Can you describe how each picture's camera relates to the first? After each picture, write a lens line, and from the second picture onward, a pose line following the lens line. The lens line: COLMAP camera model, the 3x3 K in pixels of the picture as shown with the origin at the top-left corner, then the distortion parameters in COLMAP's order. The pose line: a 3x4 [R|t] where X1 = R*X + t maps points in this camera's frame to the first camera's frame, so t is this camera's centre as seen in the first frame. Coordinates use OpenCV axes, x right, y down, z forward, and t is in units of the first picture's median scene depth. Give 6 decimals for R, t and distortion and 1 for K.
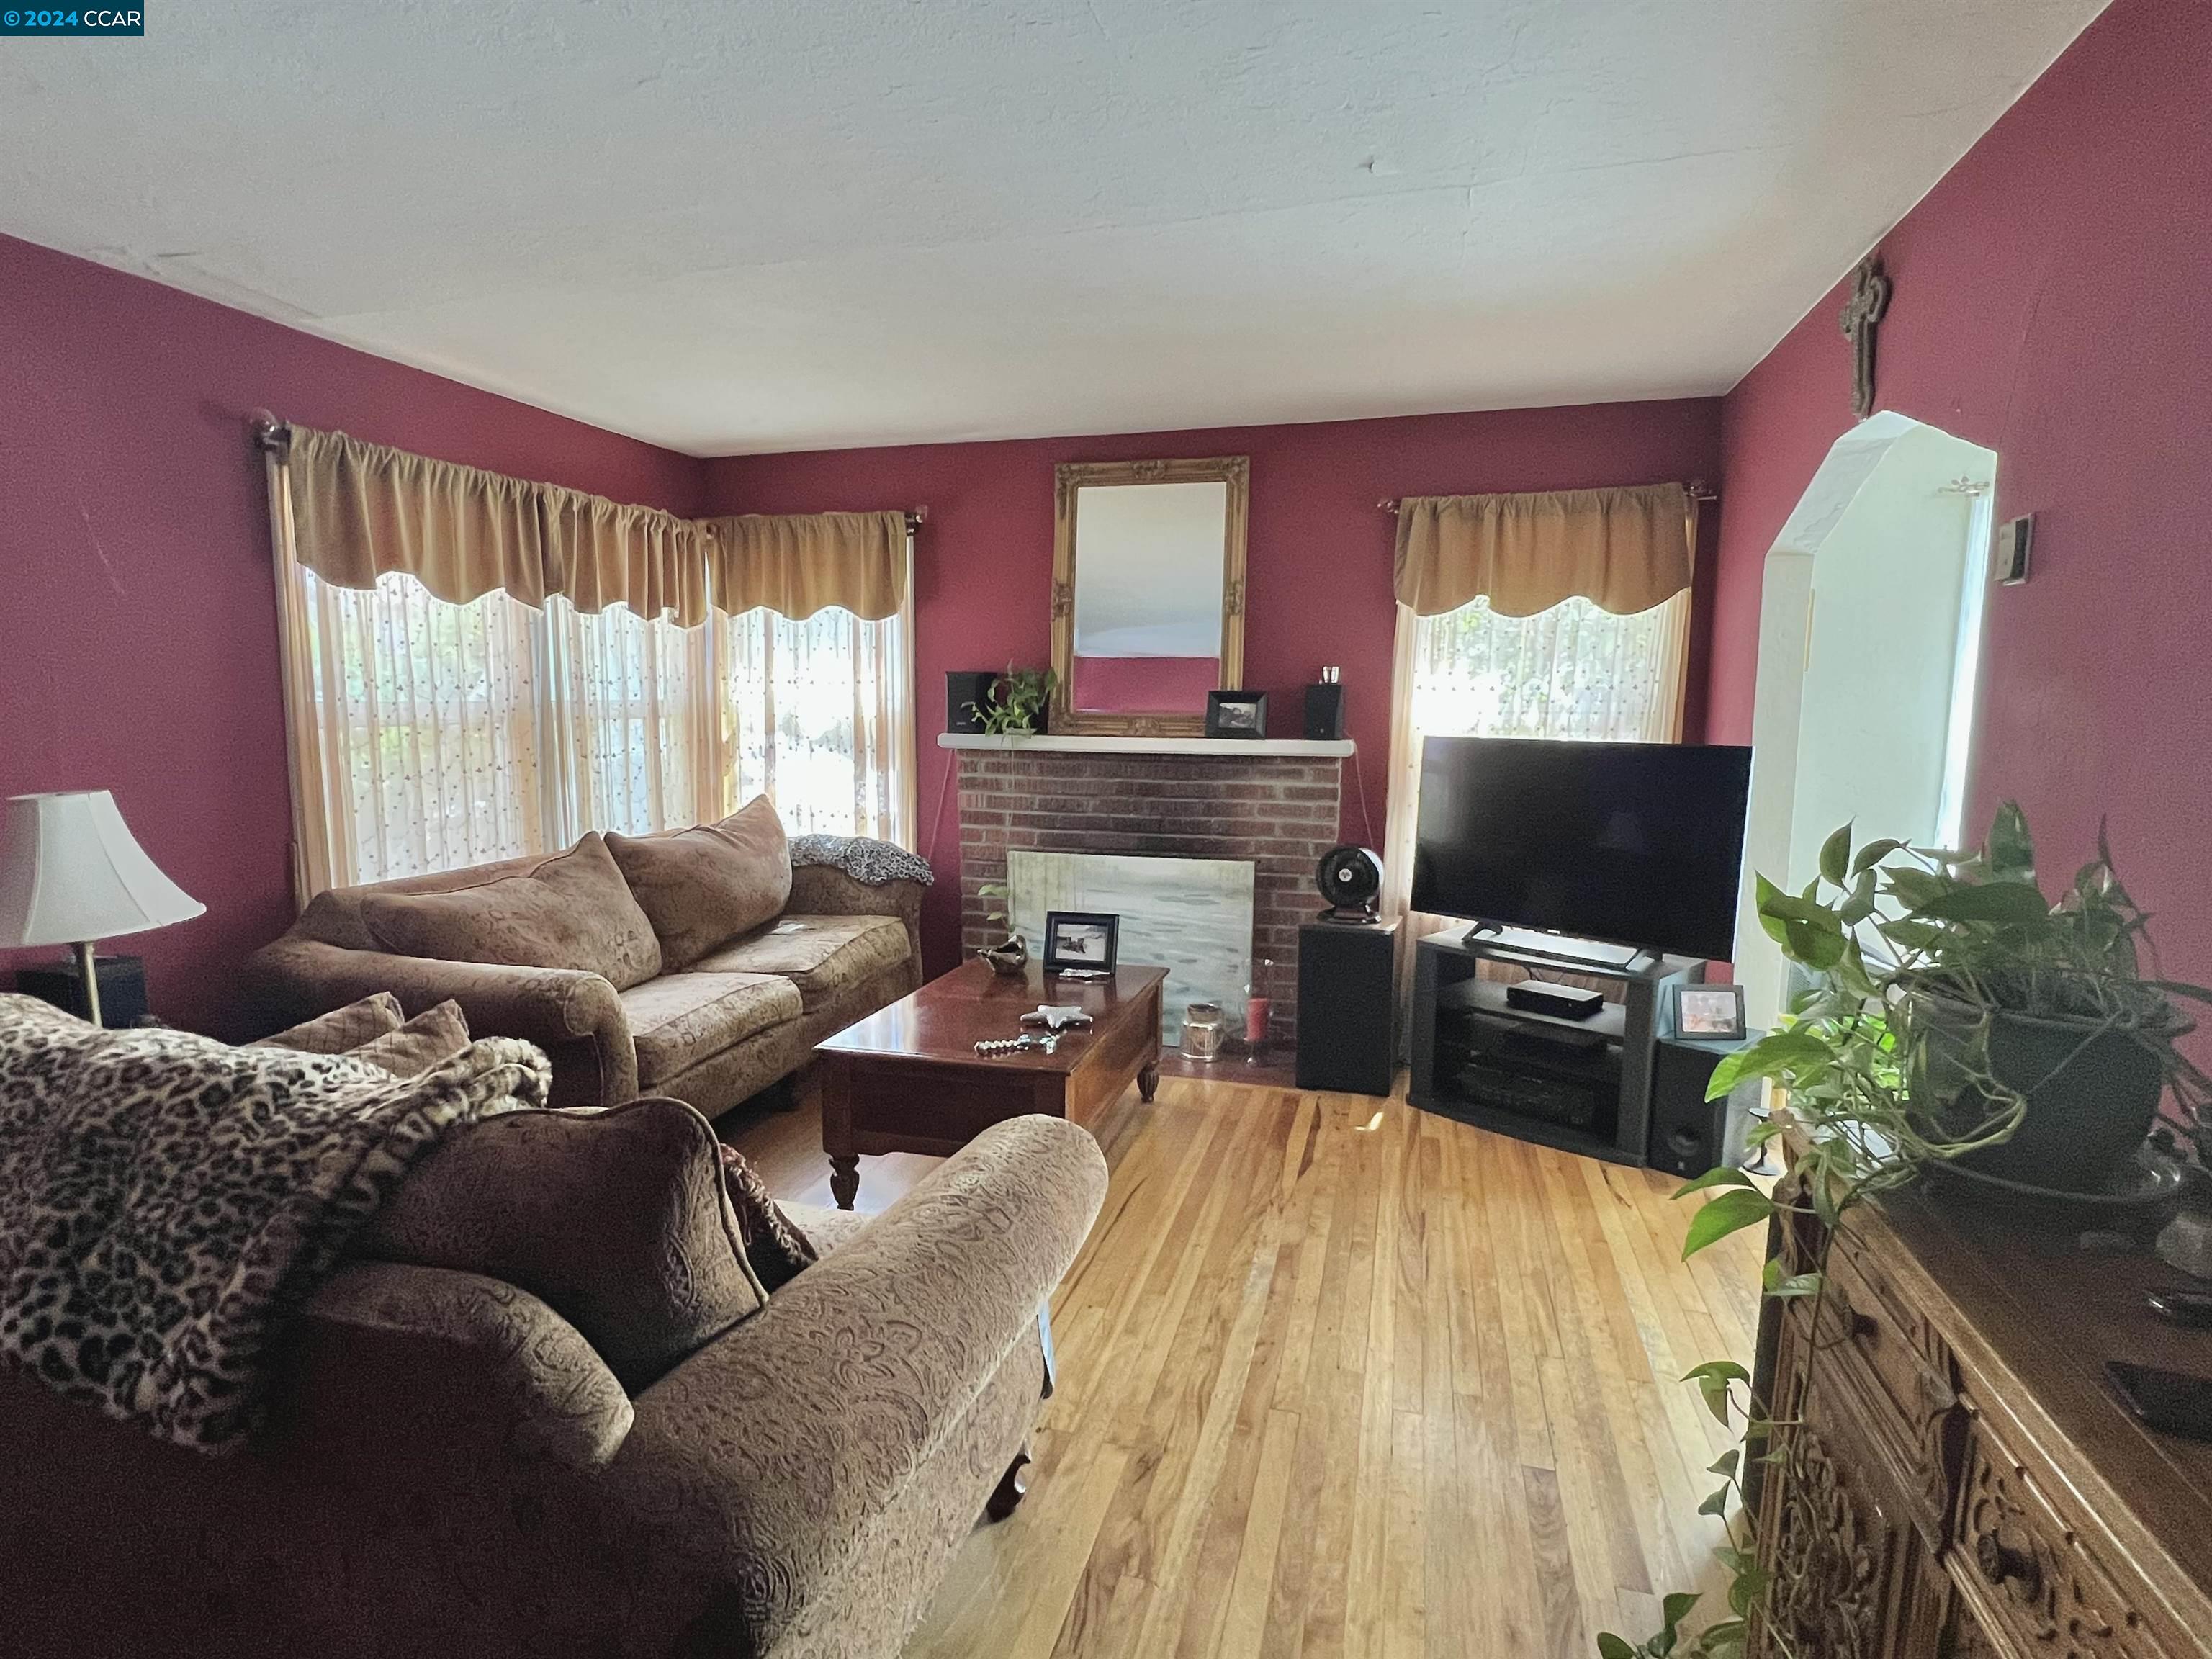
lens RADIAL K [[1121.8, 0, 1121.5], [0, 1121.8, 840.3], [0, 0, 1]] dist [0.003178, -0.000115]
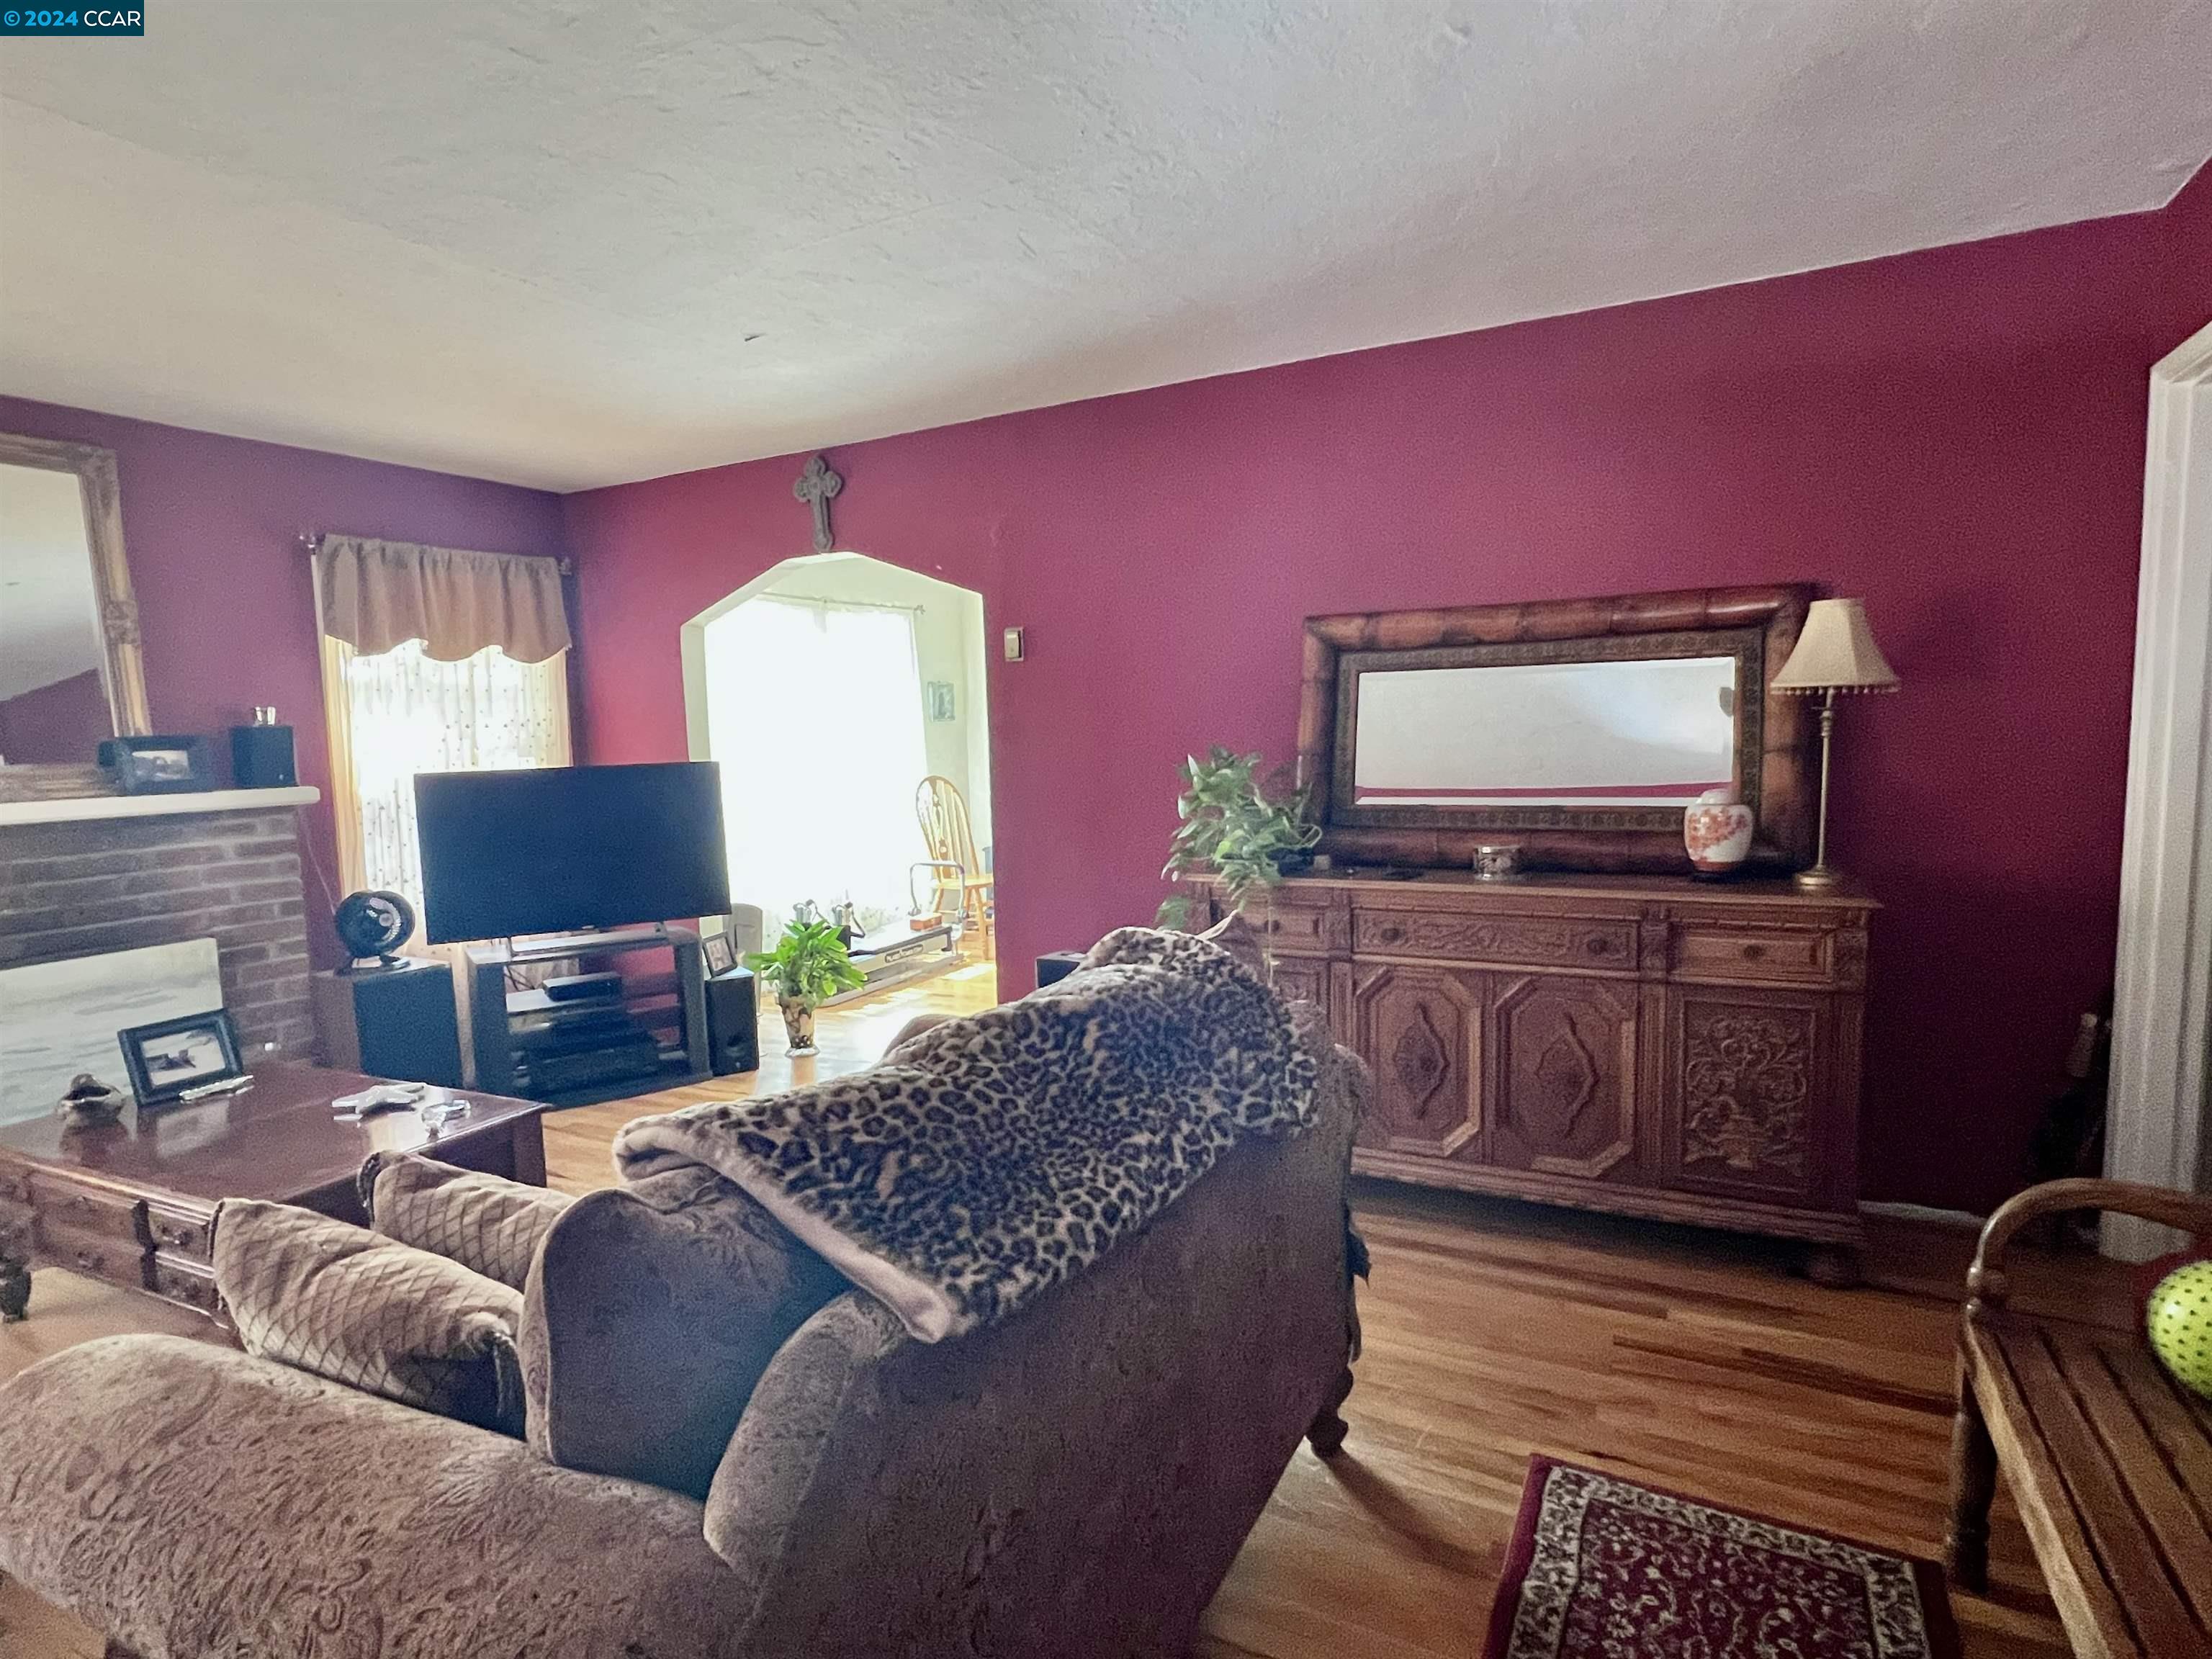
lens RADIAL K [[1121.8, 0, 1122.7], [0, 1121.8, 834.7], [0, 0, 1]] dist [0.003178, -0.000115]
pose [[0.232088, -0.111347, 0.966301, -0.542452], [0.144696, 0.986325, 0.078901, -0.025285], [-0.961872, 0.121508, 0.245026, 0.130094]]
